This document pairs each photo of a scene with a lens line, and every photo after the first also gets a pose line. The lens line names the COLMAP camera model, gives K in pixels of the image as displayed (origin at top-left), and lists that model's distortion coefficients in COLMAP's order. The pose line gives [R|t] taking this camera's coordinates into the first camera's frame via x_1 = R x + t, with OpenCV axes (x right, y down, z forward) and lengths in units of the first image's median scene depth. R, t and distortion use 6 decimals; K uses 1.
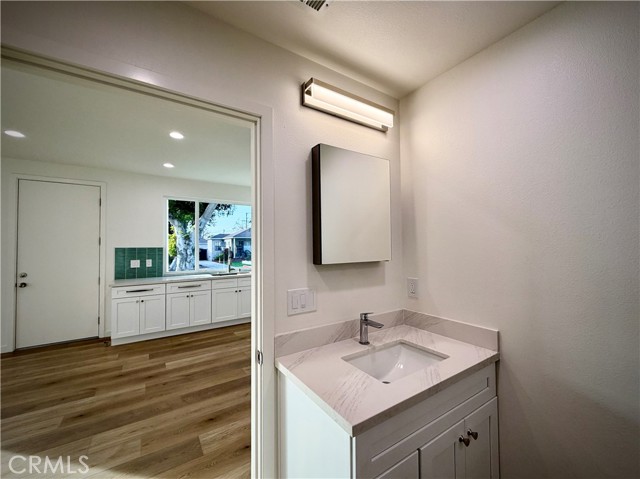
lens RADIAL K [[257.2, 0, 315.4], [0, 257.2, 241.0], [0, 0, 1]] dist [0.003190, 0.000166]
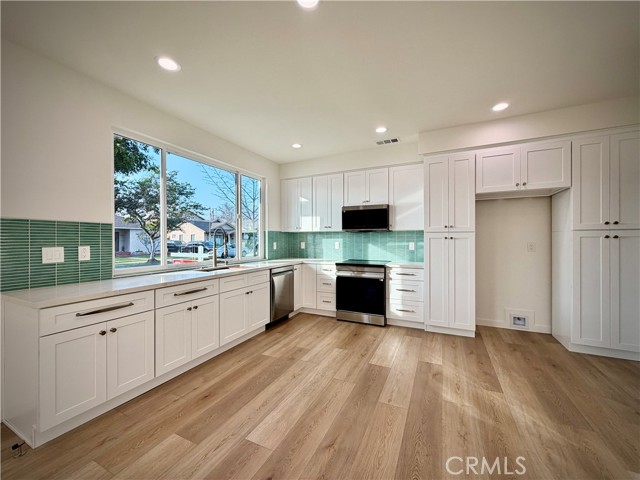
lens RADIAL K [[257.2, 0, 318.8], [0, 257.2, 239.4], [0, 0, 1]] dist [0.003190, 0.000166]
pose [[0.863827, 0.002992, 0.503779, -0.578971], [-0.010382, 0.999876, 0.011863, 0.055176], [-0.503681, -0.015477, 0.863751, 0.393404]]
